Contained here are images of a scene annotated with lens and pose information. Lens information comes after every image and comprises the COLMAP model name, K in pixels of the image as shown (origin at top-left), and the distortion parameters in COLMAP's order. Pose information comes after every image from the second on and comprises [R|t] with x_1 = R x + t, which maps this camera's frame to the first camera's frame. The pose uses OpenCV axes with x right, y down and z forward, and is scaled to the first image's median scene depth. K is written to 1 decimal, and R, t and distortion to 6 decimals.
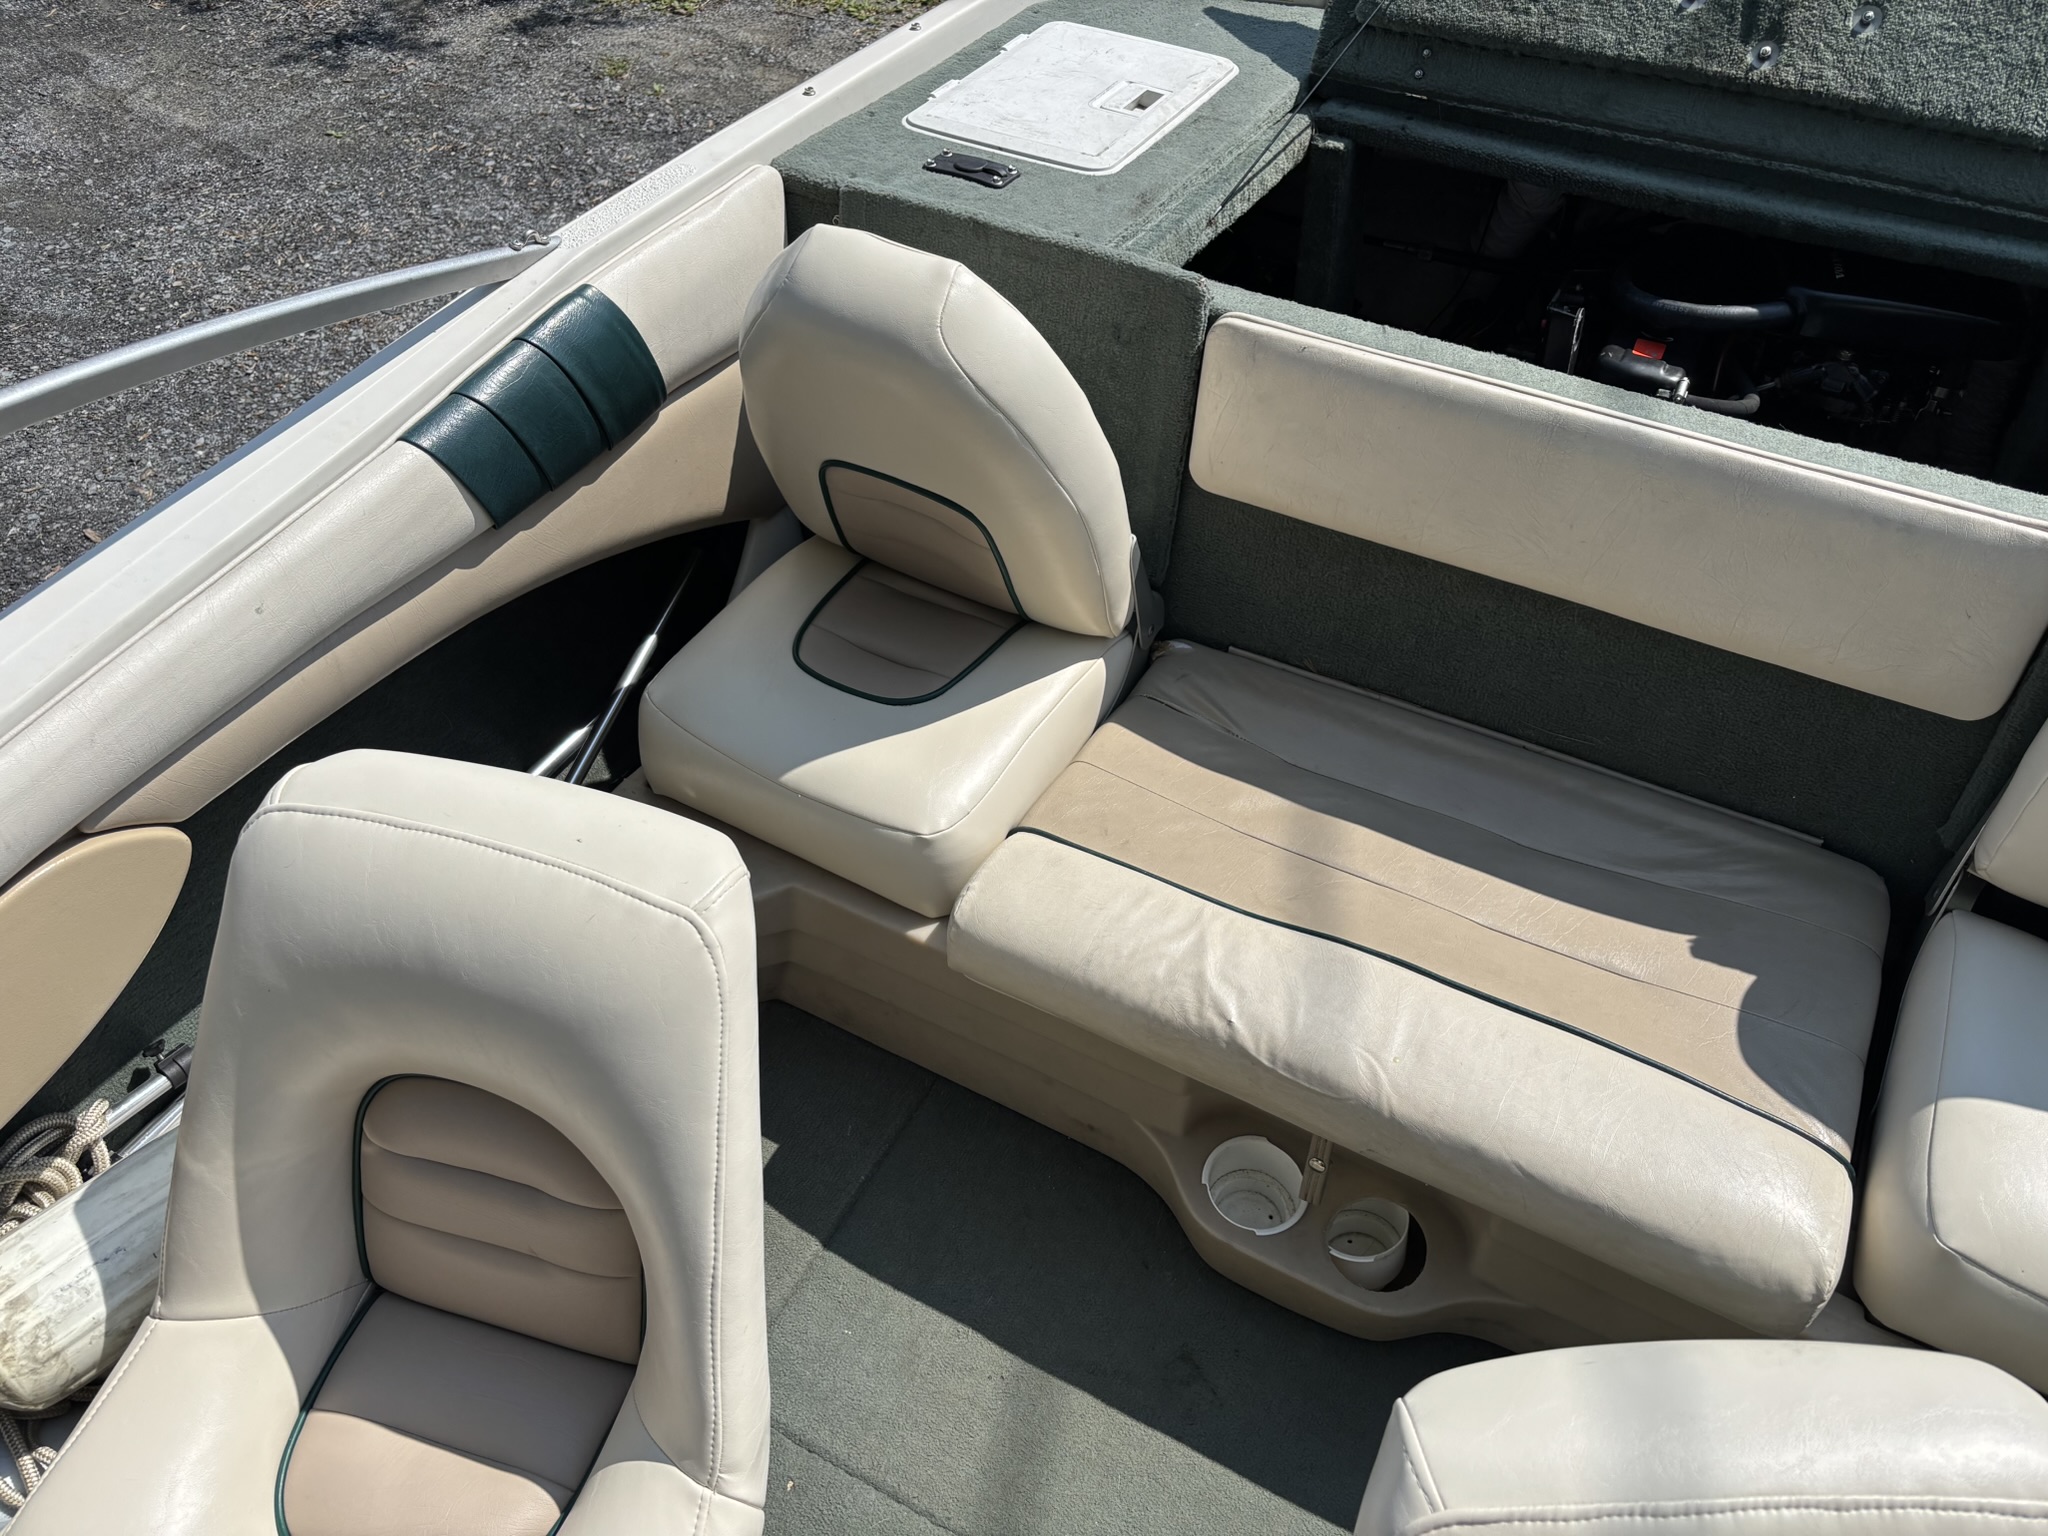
lens RADIAL K [[1568.7, 0, 1031.0], [0, 1568.7, 775.9], [0, 0, 1]] dist [0.045912, -0.025157]
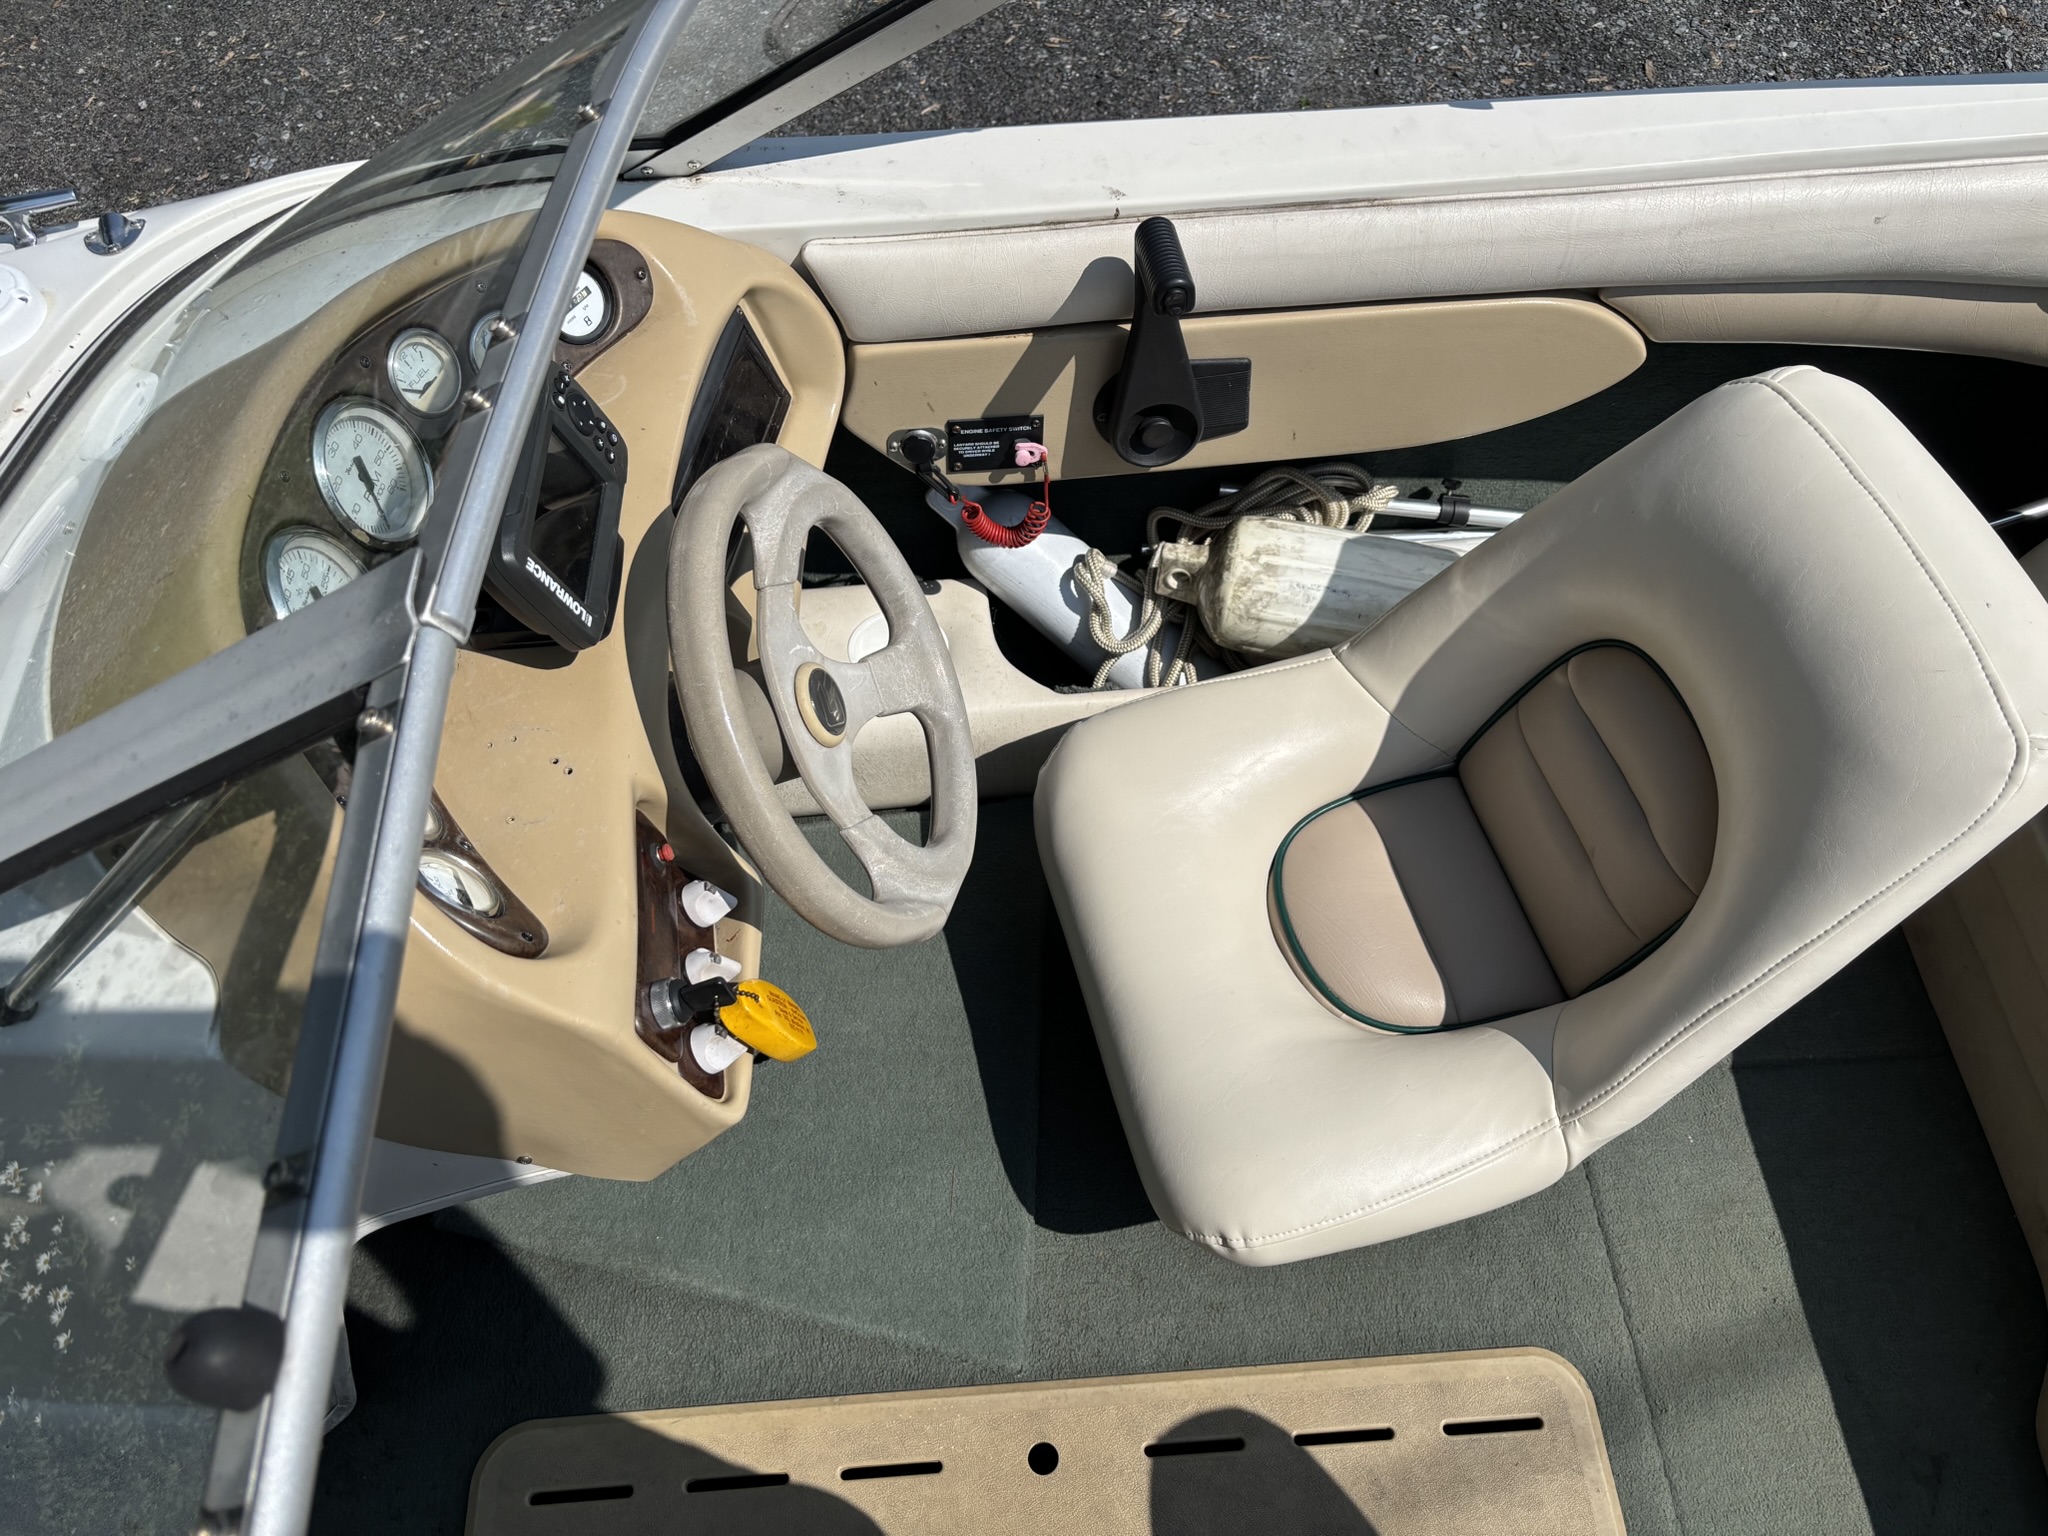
lens RADIAL K [[1568.7, 0, 1023.3], [0, 1568.7, 762.0], [0, 0, 1]] dist [0.045912, -0.025157]
pose [[0.545836, 0.723758, -0.422182, -0.105650], [-0.638441, 0.685565, 0.349848, 0.117118], [0.542639, 0.078578, 0.836283, -0.100653]]
